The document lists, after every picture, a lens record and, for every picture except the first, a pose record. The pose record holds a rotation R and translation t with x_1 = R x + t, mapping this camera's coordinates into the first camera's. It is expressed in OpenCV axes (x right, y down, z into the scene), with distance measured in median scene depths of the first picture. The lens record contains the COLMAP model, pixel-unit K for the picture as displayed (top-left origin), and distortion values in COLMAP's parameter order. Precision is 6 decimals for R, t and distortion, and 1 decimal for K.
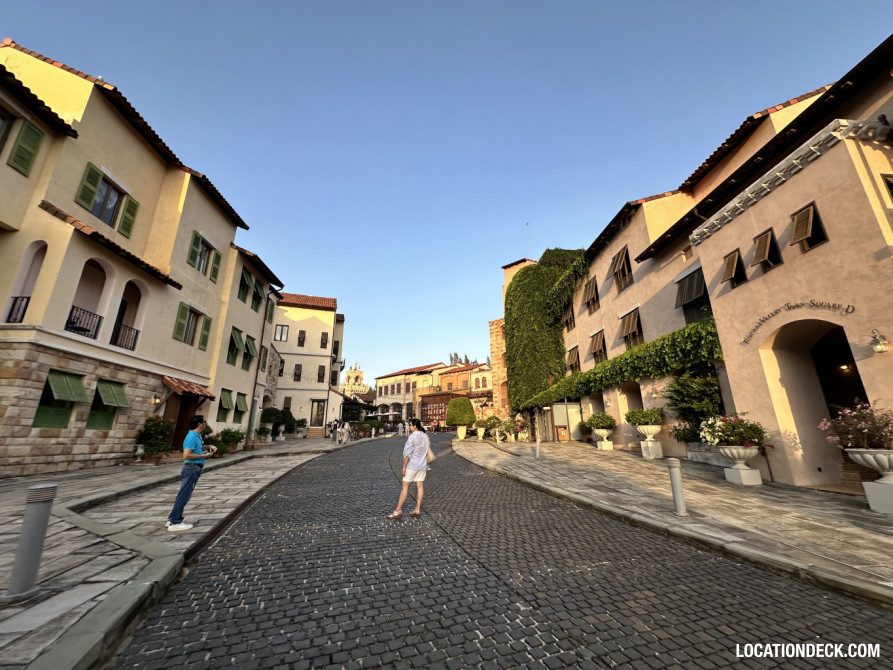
lens RADIAL K [[353.7, 0, 447.6], [0, 353.7, 334.6], [0, 0, 1]] dist [-0.003700, 0.000748]
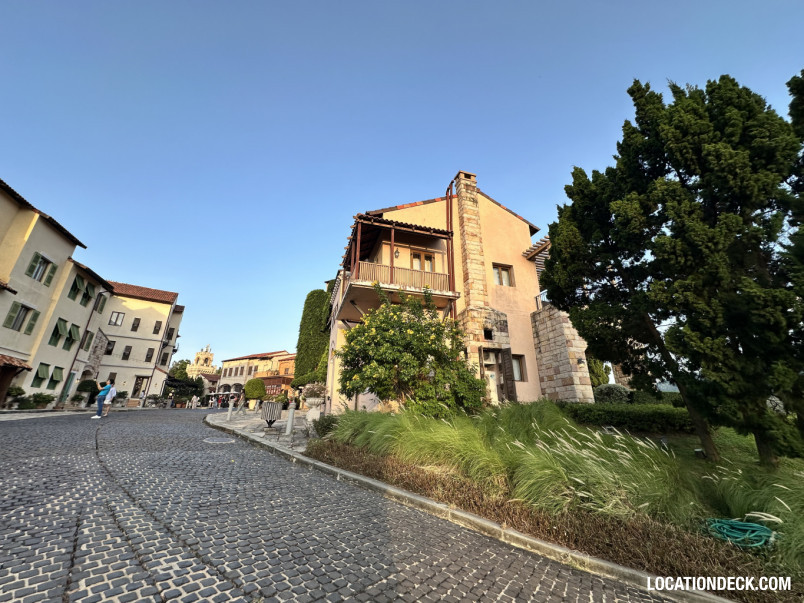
lens RADIAL K [[318.4, 0, 403.0], [0, 318.4, 301.2], [0, 0, 1]] dist [-0.003700, 0.000748]
pose [[0.967536, 0.100515, 0.231887, 0.220776], [-0.081792, 0.992666, -0.089015, -0.048534], [-0.239134, 0.067159, 0.968661, -0.292474]]
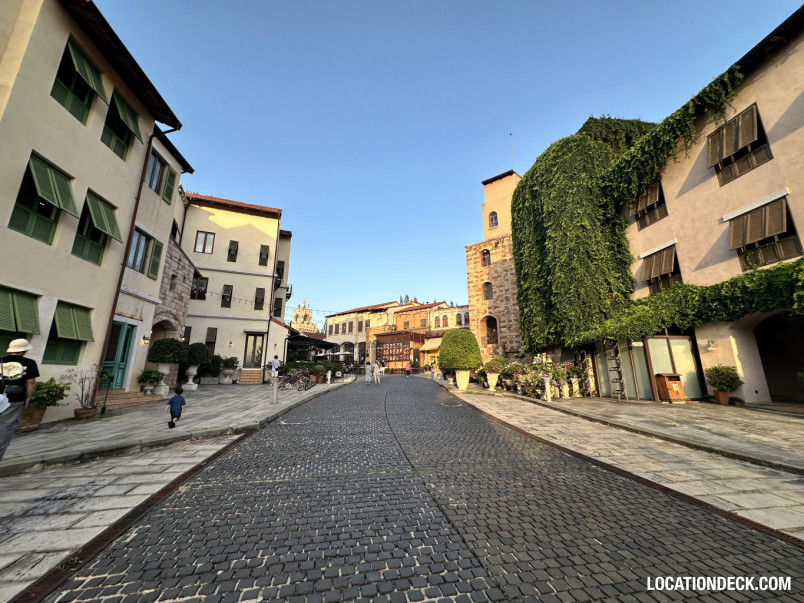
lens RADIAL K [[318.4, 0, 403.0], [0, 318.4, 301.2], [0, 0, 1]] dist [-0.003700, 0.000748]
pose [[0.998642, 0.020658, 0.047819, -0.085018], [-0.023162, 0.998357, 0.052419, 0.074192], [-0.046657, -0.053455, 0.997480, 0.312383]]
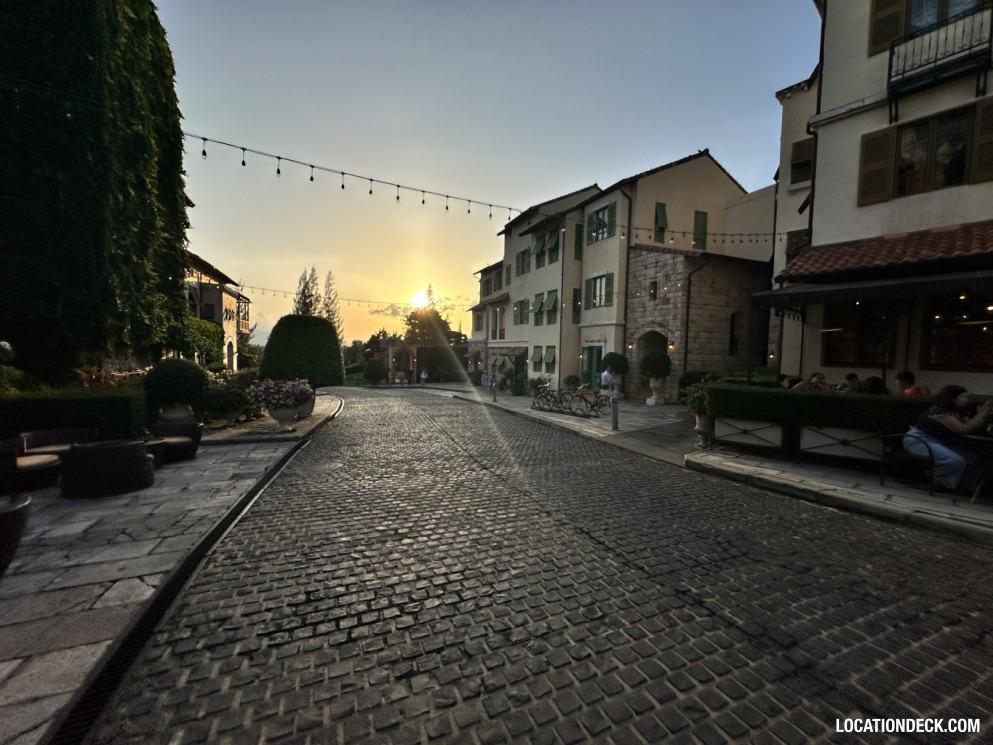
lens RADIAL K [[393.3, 0, 497.8], [0, 393.3, 372.1], [0, 0, 1]] dist [-0.003700, 0.000748]
pose [[-0.936394, 0.000634, -0.350950, -0.011893], [0.083085, 0.971971, -0.219929, 0.287126], [0.340974, -0.235098, -0.910201, 1.177794]]
